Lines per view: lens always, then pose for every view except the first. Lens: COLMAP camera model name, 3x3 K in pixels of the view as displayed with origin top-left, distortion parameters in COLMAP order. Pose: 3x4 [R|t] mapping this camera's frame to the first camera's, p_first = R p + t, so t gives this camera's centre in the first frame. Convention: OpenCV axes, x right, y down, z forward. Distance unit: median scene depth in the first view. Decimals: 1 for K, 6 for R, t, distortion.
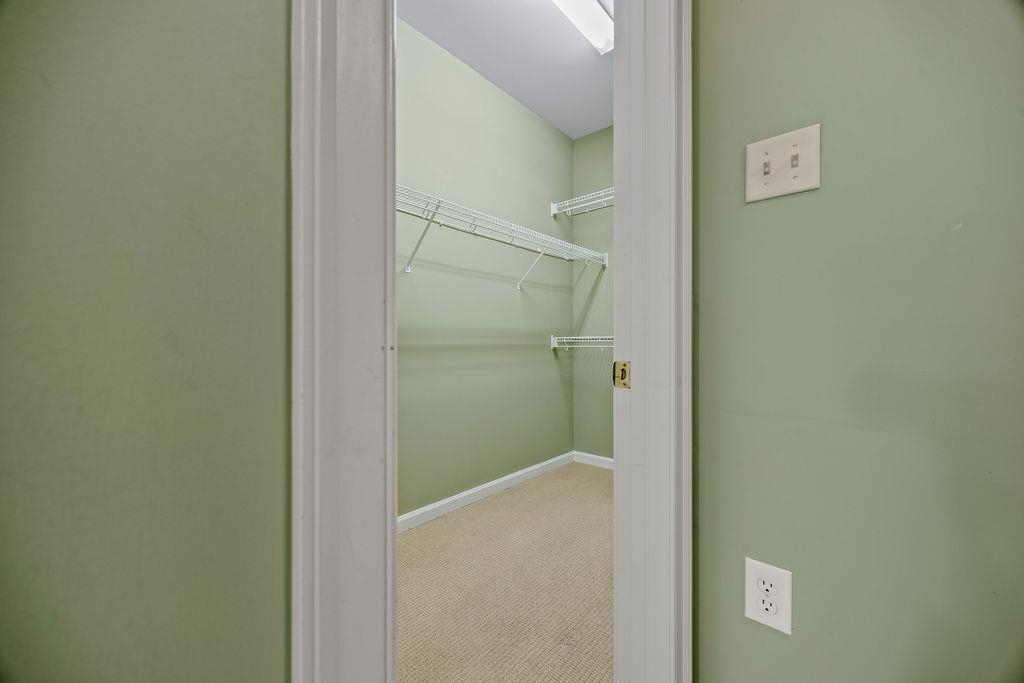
lens RADIAL K [[391.6, 0, 509.3], [0, 391.6, 340.6], [0, 0, 1]] dist [-0.001888, -0.000137]
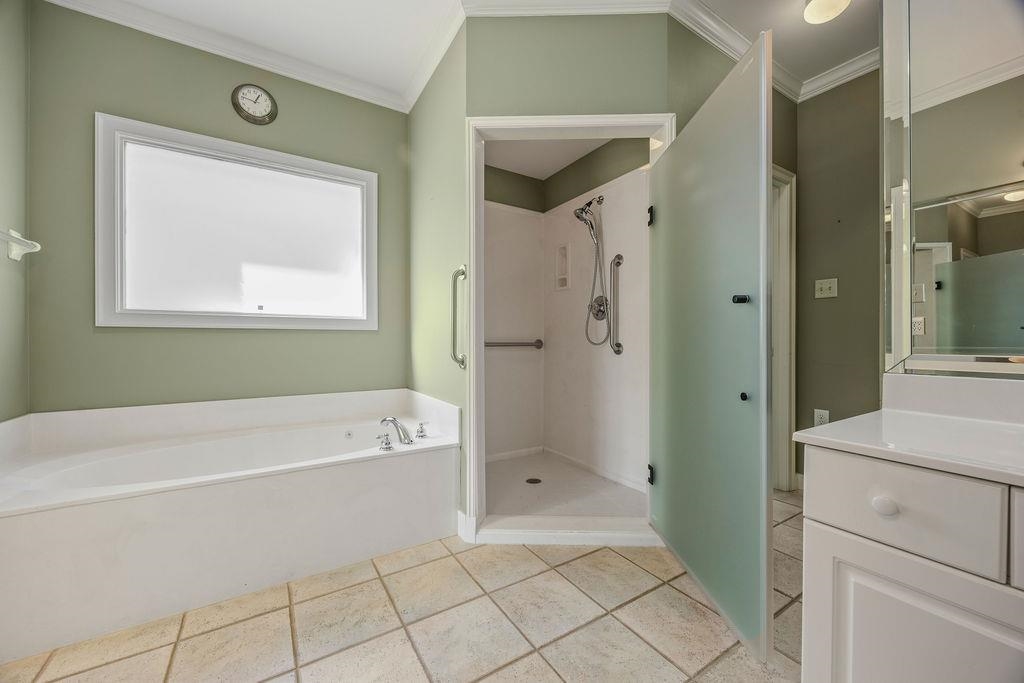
lens RADIAL K [[391.6, 0, 509.3], [0, 391.6, 340.6], [0, 0, 1]] dist [-0.001888, -0.000137]
pose [[0.960734, 0.000318, -0.277472, -0.955117], [0.000738, 0.999993, 0.003699, -0.022962], [0.277471, -0.003758, 0.960727, -2.905722]]
